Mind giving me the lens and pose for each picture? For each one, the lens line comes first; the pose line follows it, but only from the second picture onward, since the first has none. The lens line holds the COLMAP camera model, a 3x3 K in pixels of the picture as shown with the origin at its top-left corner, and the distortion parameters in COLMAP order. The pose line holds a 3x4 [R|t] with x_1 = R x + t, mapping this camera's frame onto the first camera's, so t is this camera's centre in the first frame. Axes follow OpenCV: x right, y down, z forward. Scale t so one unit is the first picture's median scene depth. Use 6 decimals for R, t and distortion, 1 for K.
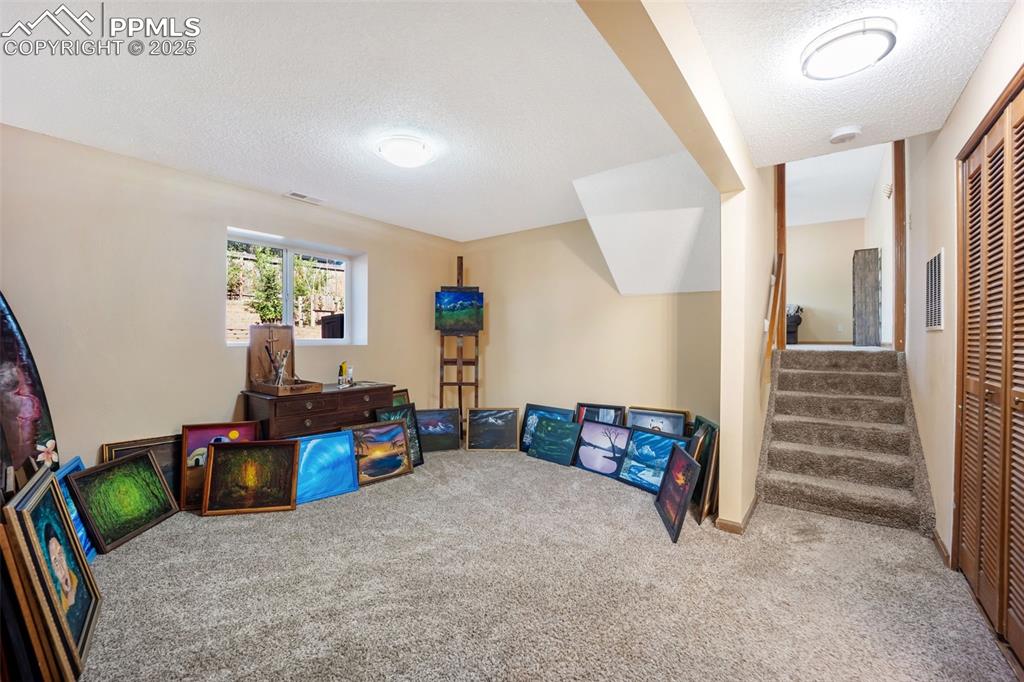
lens RADIAL K [[417.6, 0, 492.8], [0, 417.6, 343.7], [0, 0, 1]] dist [-0.019286, -0.000533]
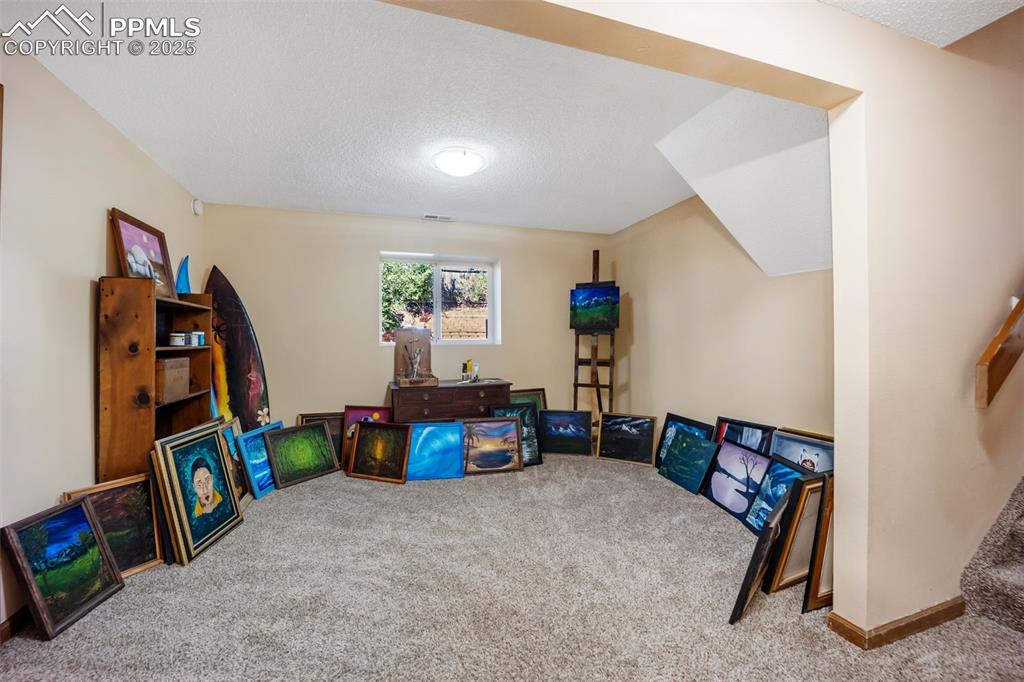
lens RADIAL K [[417.6, 0, 509.4], [0, 417.6, 339.9], [0, 0, 1]] dist [-0.019286, -0.000533]
pose [[0.835990, -0.008939, -0.548672, 0.354817], [0.004395, 0.999944, -0.009595, 0.001783], [0.548727, 0.005610, 0.835983, 0.141816]]
